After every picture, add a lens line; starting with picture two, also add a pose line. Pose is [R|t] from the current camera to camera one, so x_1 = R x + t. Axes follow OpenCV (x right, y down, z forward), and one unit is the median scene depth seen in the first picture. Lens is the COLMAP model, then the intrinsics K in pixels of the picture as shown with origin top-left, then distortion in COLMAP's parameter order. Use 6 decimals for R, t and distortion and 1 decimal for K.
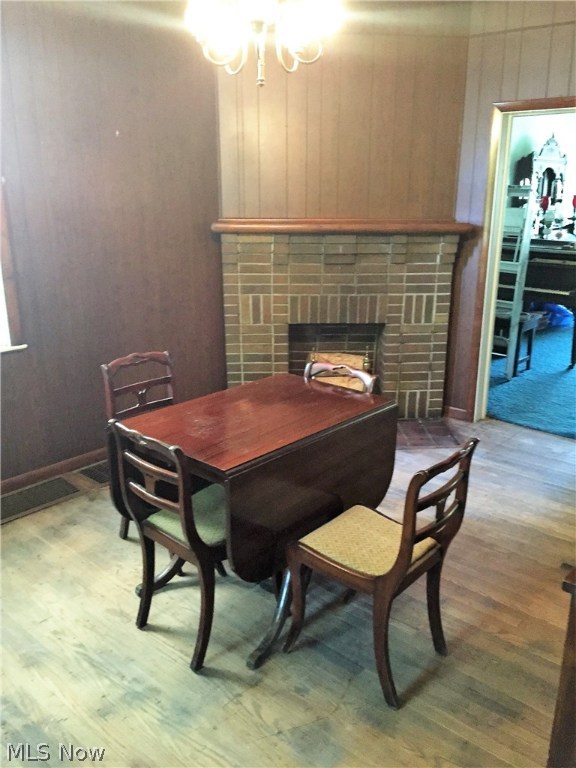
lens RADIAL K [[642.4, 0, 284.3], [0, 642.4, 384.6], [0, 0, 1]] dist [0.086686, -0.110976]
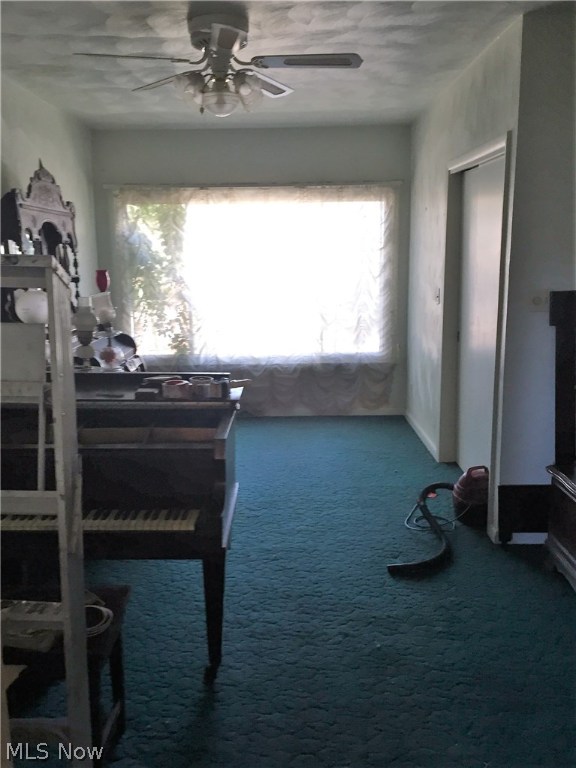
lens RADIAL K [[642.4, 0, 284.3], [0, 642.4, 384.6], [0, 0, 1]] dist [0.086686, -0.110976]
pose [[0.734341, -0.140018, 0.664183, 0.173719], [0.203980, 0.978787, -0.019186, -0.151734], [-0.647407, 0.149570, 0.747324, 0.496054]]
